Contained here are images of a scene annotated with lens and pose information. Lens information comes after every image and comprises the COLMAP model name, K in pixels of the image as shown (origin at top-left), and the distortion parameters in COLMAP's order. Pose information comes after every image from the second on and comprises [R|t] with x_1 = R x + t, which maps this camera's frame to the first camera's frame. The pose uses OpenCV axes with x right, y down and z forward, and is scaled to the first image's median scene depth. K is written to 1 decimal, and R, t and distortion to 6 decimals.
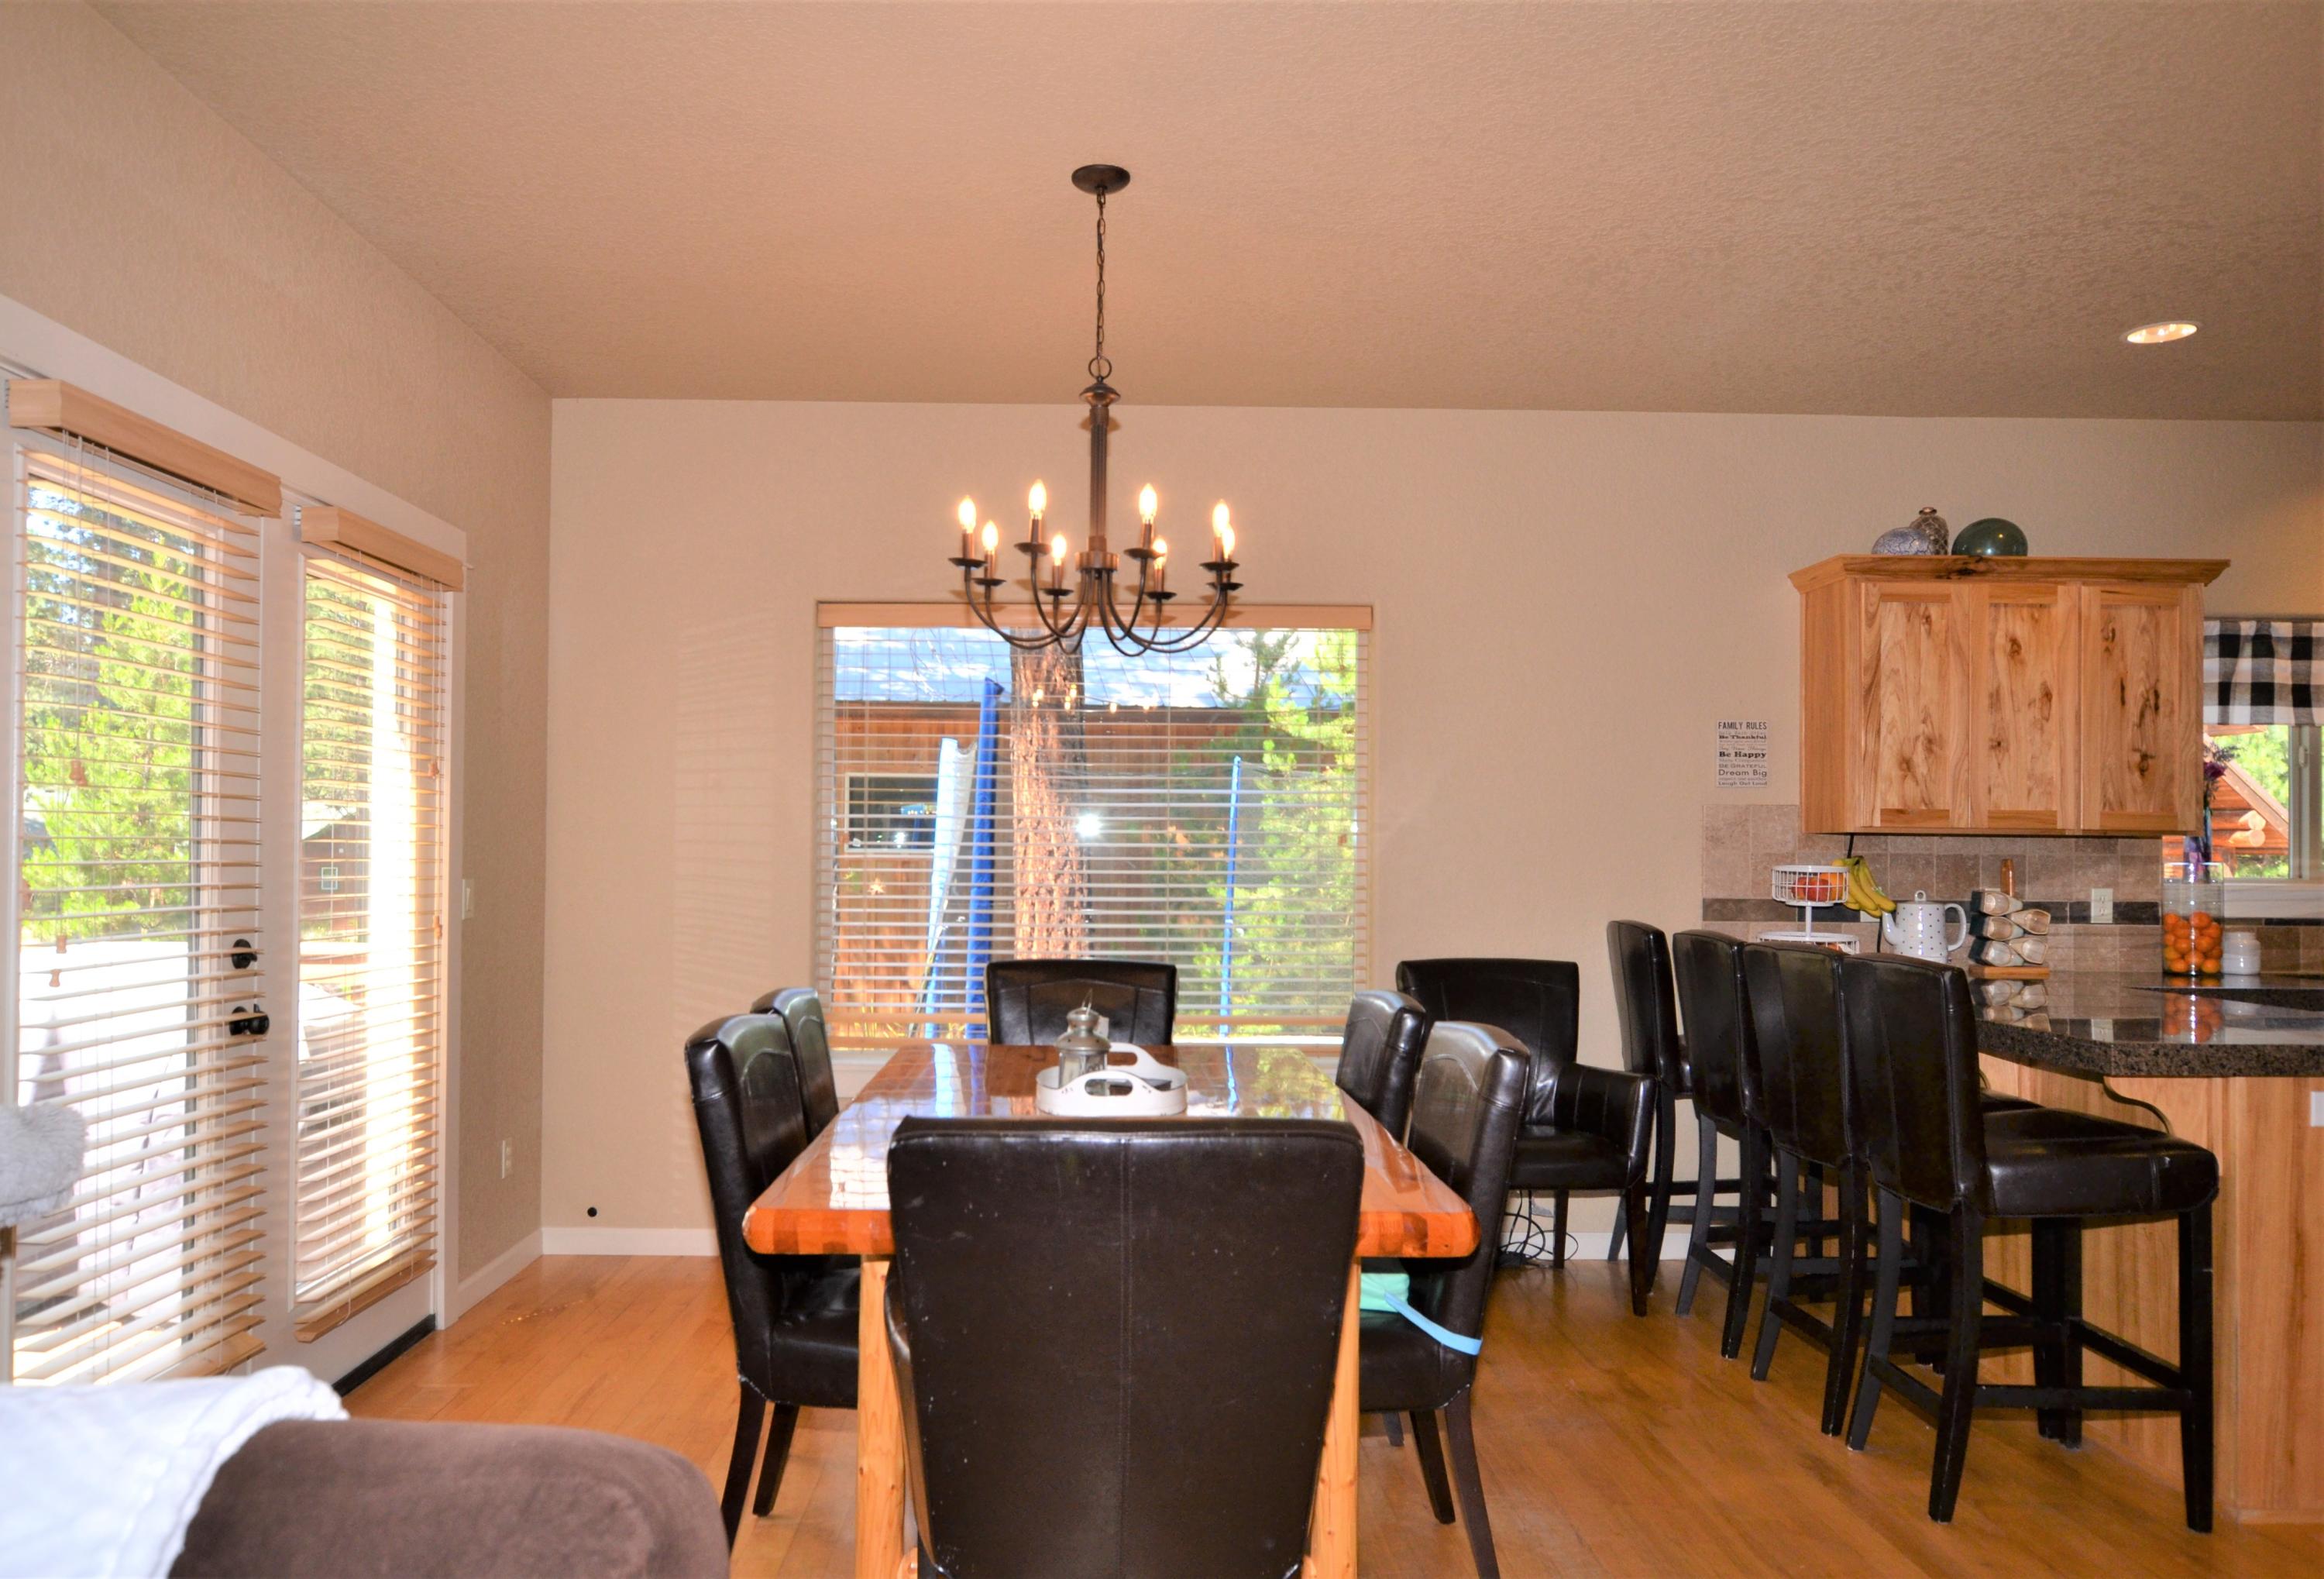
lens RADIAL K [[1530.9, 0, 1108.8], [0, 1530.9, 831.4], [0, 0, 1]] dist [0.002899, 0.002006]
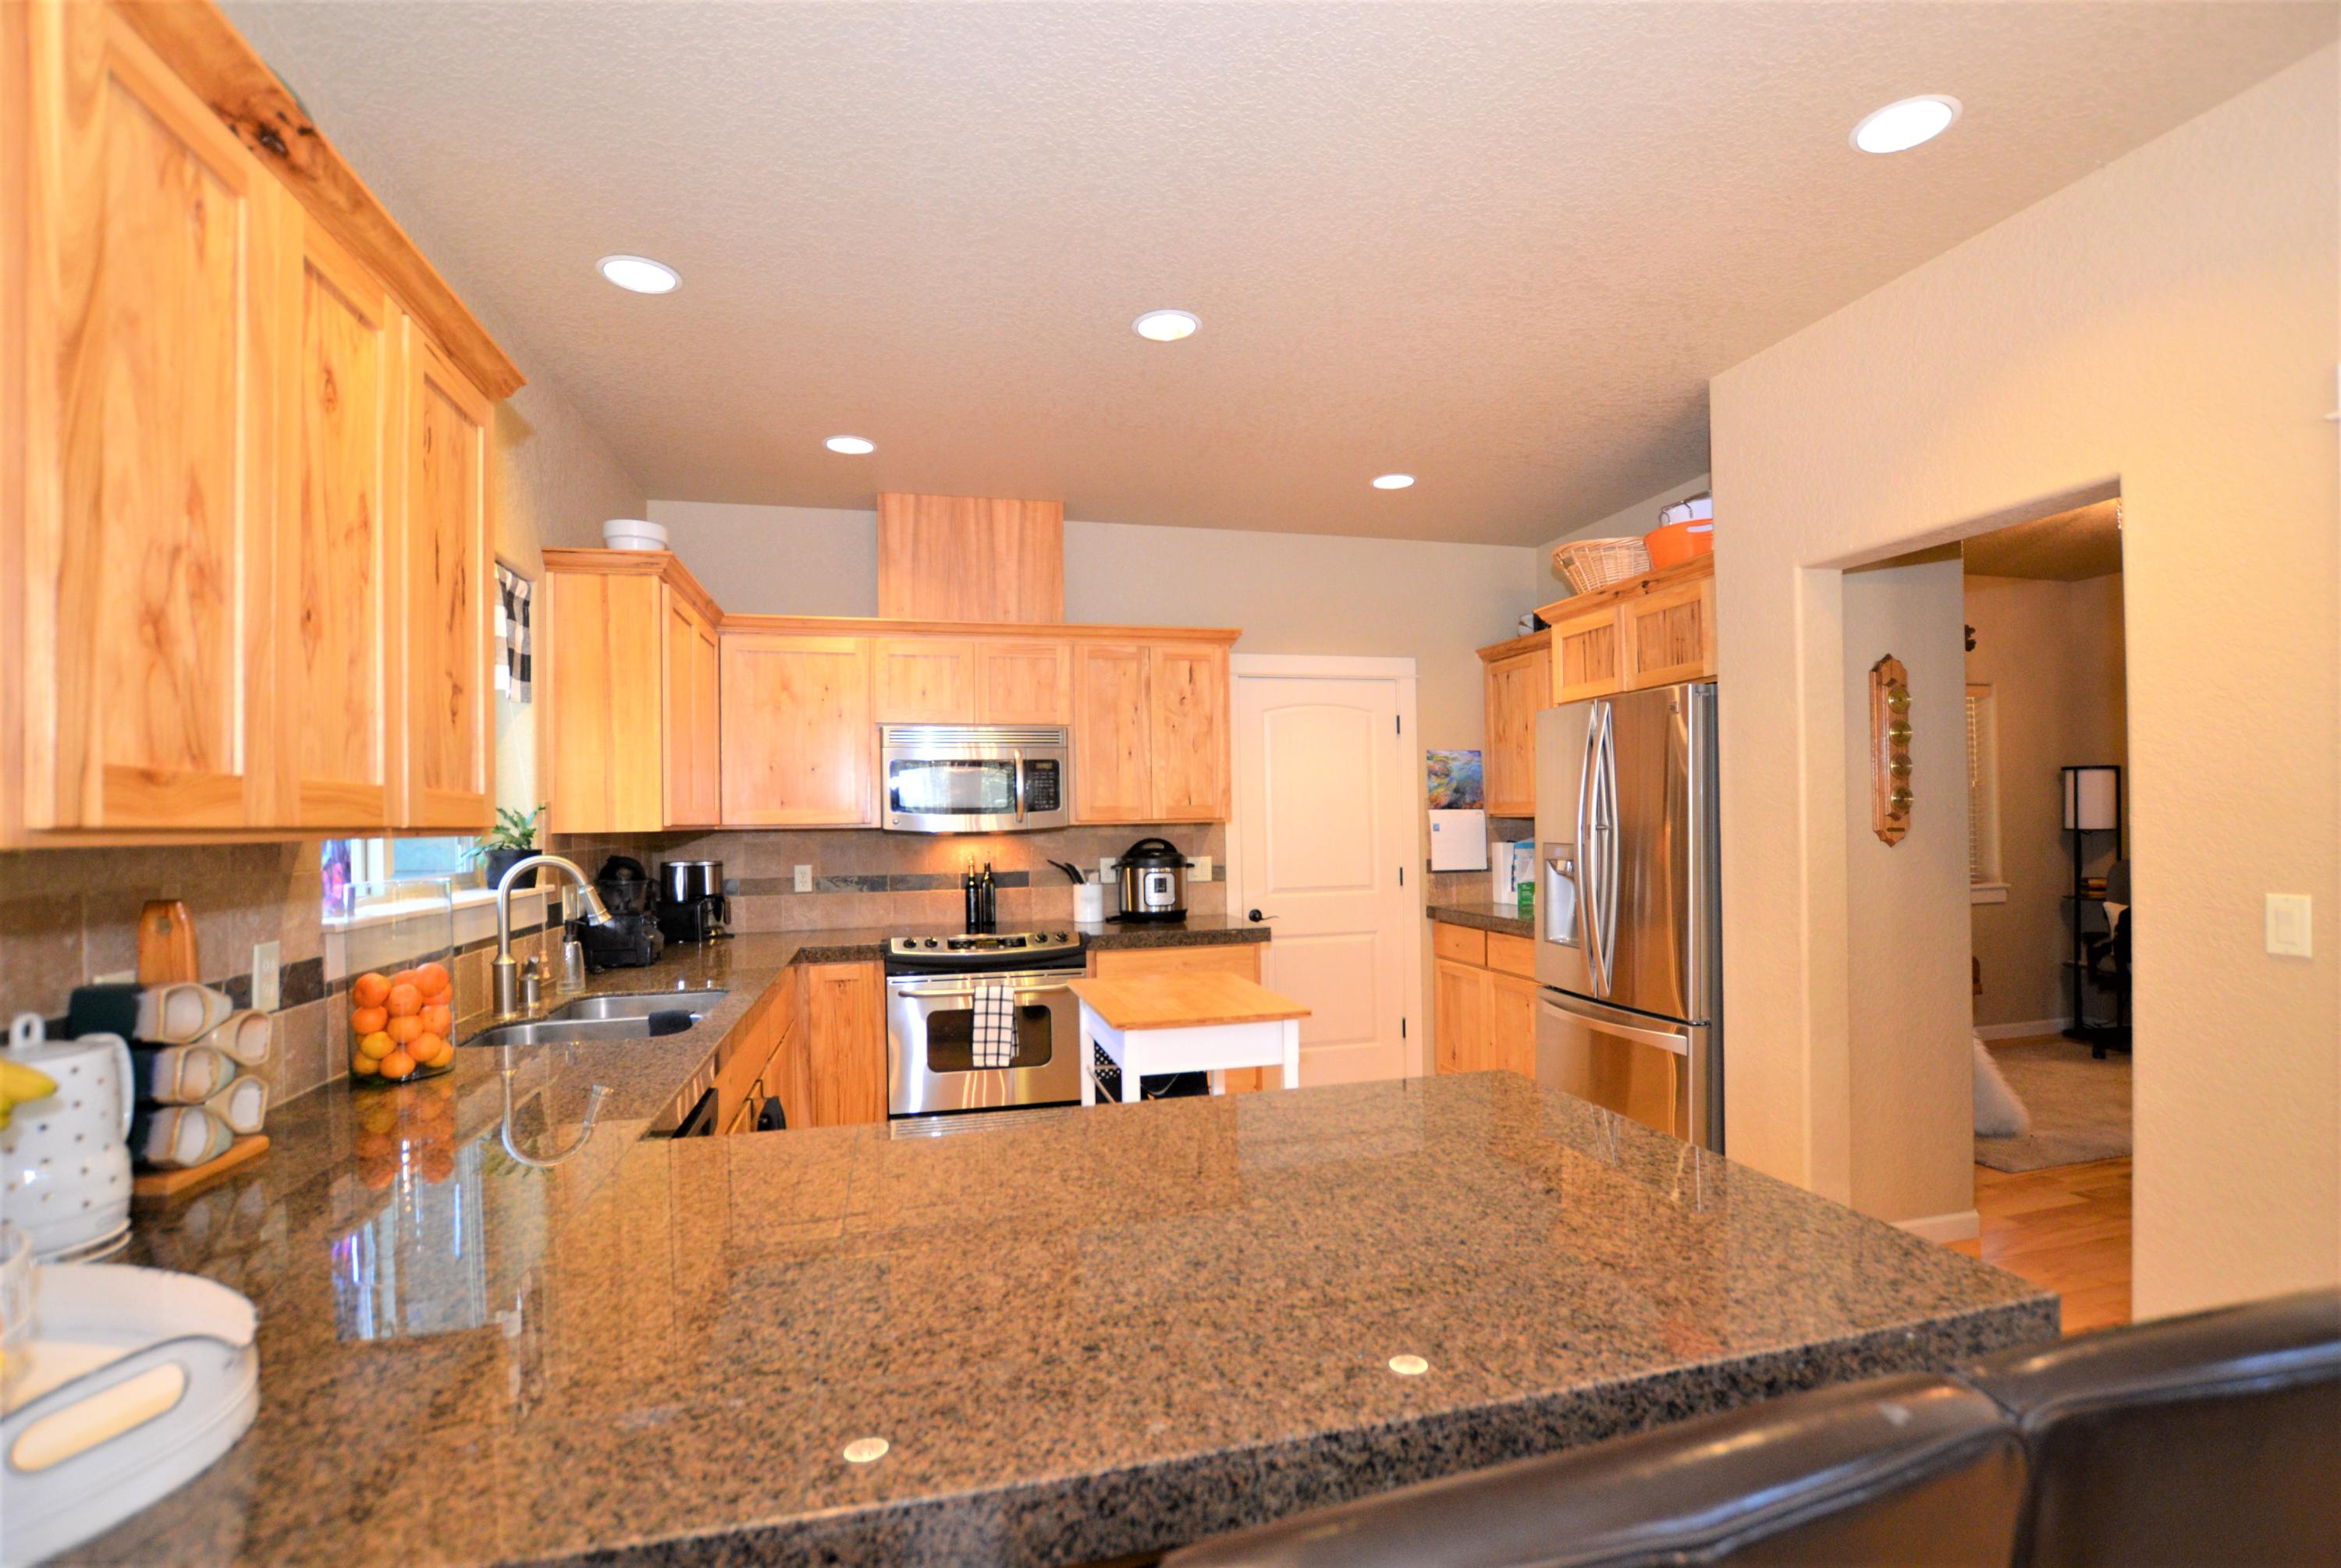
lens RADIAL K [[1077.3, 0, 1173.3], [0, 1077.3, 807.2], [0, 0, 1]] dist [-0.022712, 0.000477]
pose [[-0.229528, 0.003864, 0.973294, 0.258366], [0.003795, 0.999988, -0.003075, -0.005124], [-0.973295, 0.002988, -0.229540, 0.839382]]
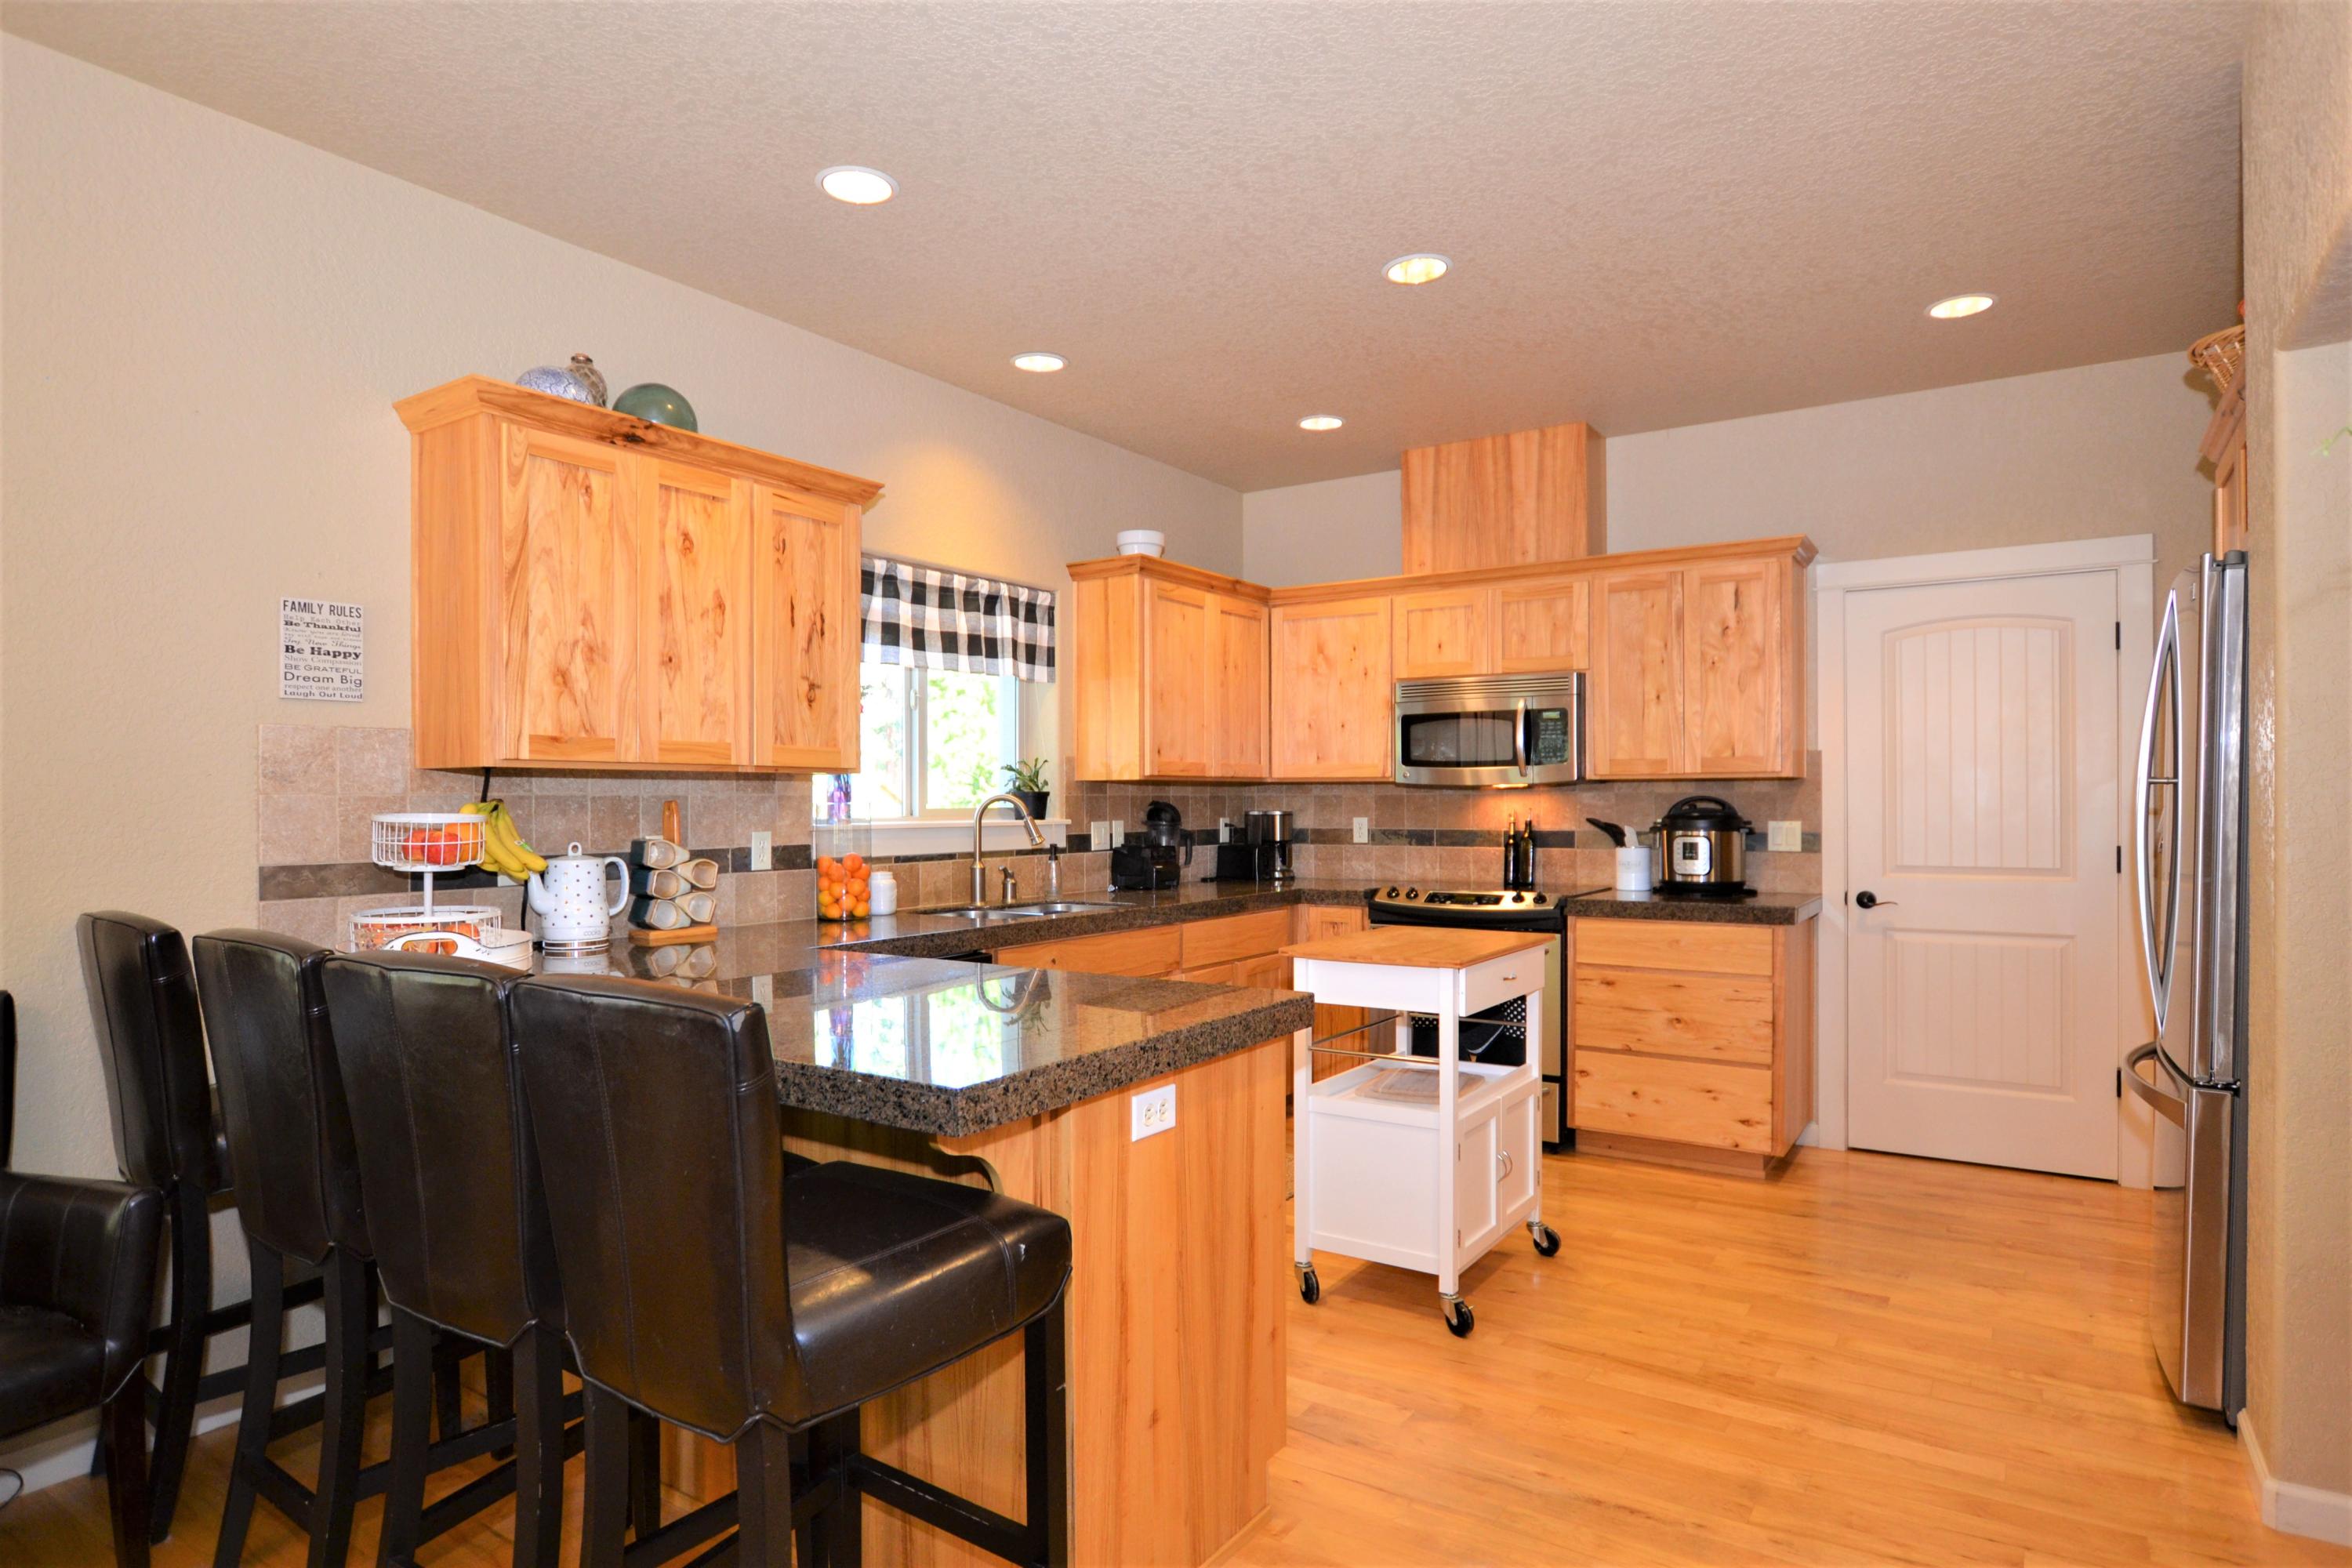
lens RADIAL K [[1302.0, 0, 1176.0], [0, 1302.0, 784.0], [0, 0, 1]] dist [-0.001691, -0.000115]
pose [[0.566953, -0.003336, 0.823743, 0.162371], [0.001117, 0.999994, 0.003281, 0.007215], [-0.823749, -0.000940, 0.566954, 0.384493]]
